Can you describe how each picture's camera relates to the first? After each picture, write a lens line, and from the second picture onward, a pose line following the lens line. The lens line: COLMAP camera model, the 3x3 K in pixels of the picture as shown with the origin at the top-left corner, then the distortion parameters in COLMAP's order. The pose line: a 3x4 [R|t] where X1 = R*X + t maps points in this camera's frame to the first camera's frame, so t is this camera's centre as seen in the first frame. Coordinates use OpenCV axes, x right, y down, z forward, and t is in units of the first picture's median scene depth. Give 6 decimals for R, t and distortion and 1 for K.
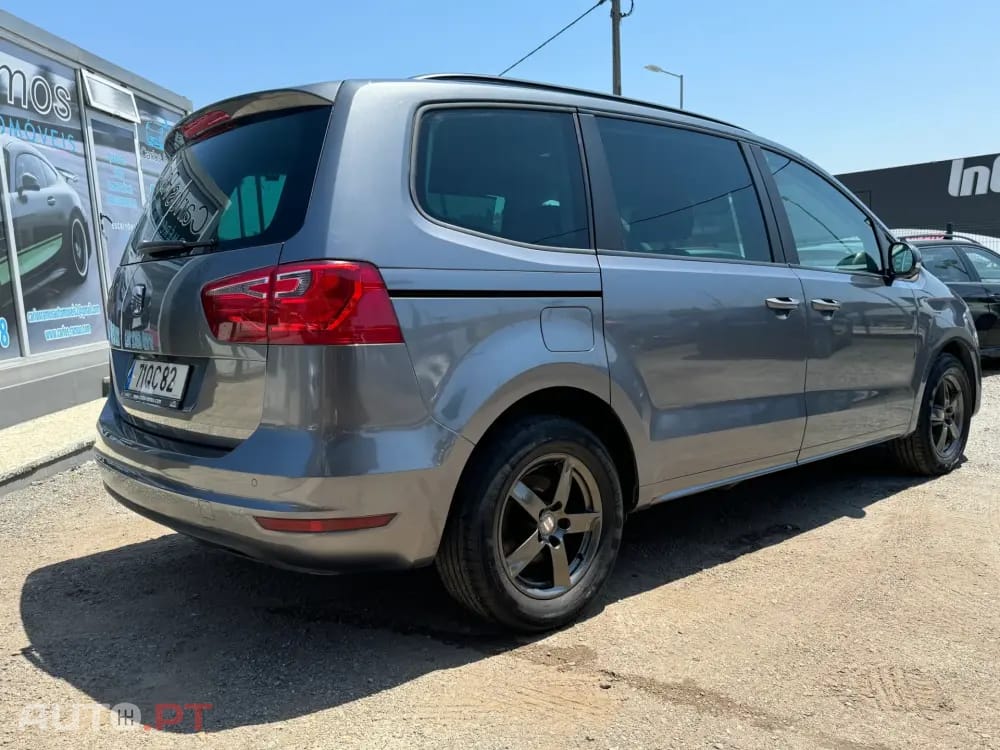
lens RADIAL K [[821.5, 0, 500.4], [0, 821.5, 372.8], [0, 0, 1]] dist [0.058457, -0.090222]
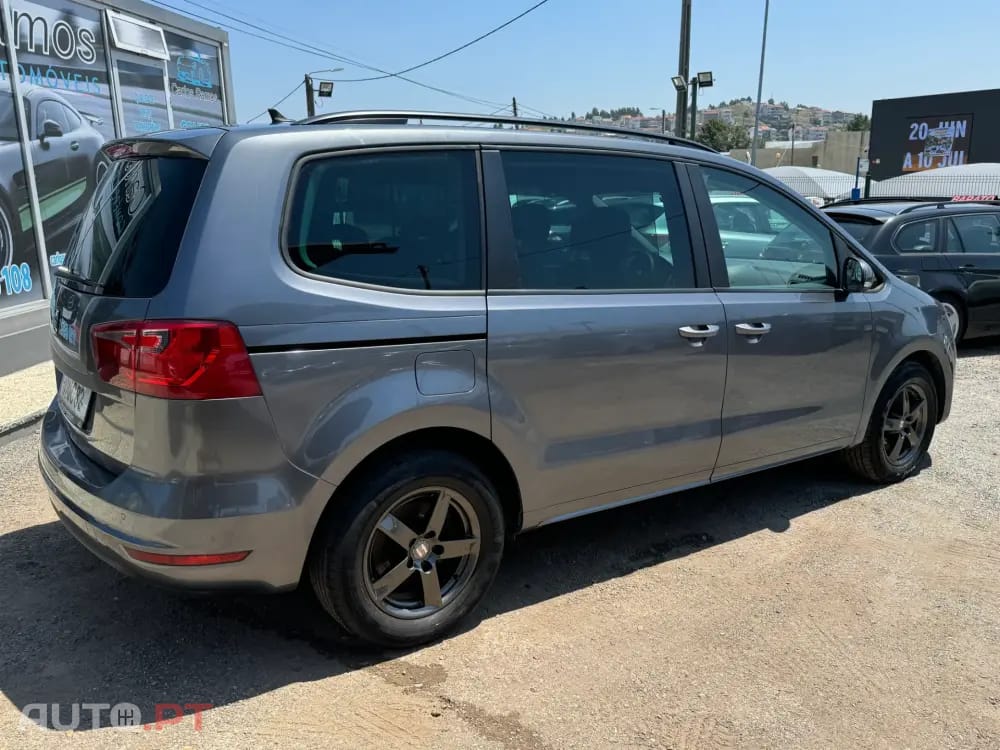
lens RADIAL K [[821.5, 0, 506.1], [0, 821.5, 375.6], [0, 0, 1]] dist [0.058457, -0.090222]
pose [[0.995194, 0.057241, -0.079454, 0.220778], [-0.047855, 0.992168, 0.115383, -0.157890], [0.085437, -0.111026, 0.990138, -0.028816]]
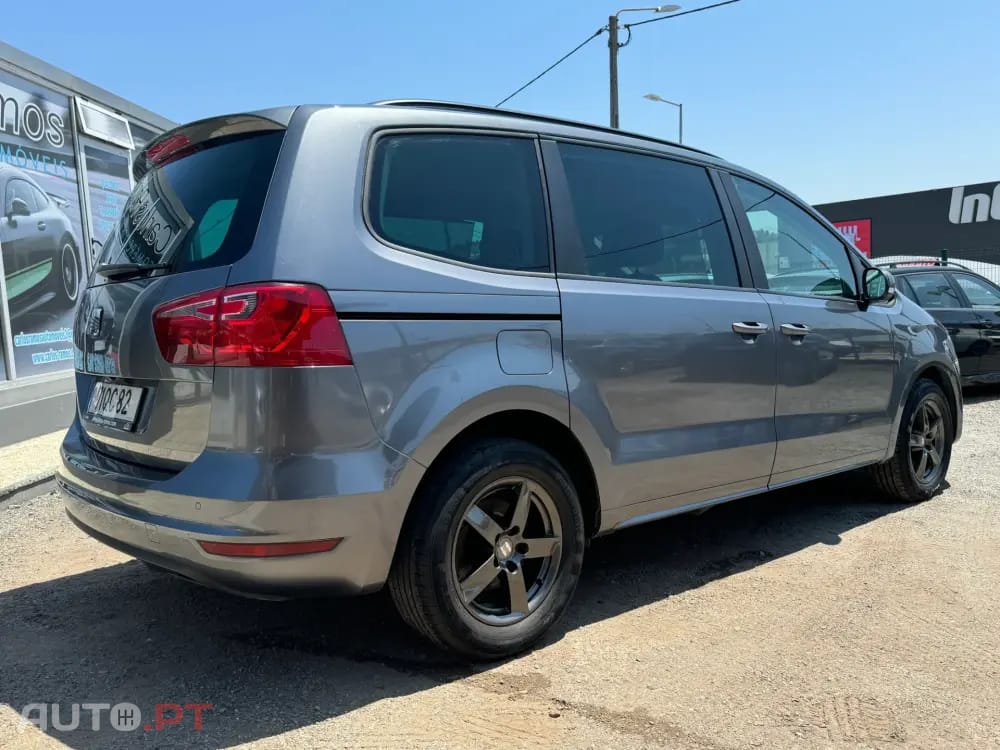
lens RADIAL K [[821.5, 0, 501.6], [0, 821.5, 371.2], [0, 0, 1]] dist [0.058457, -0.090222]
pose [[0.999987, 0.002306, -0.004591, 0.052836], [-0.002455, 0.999459, -0.032793, 0.002321], [0.004513, 0.032804, 0.999452, 0.002147]]
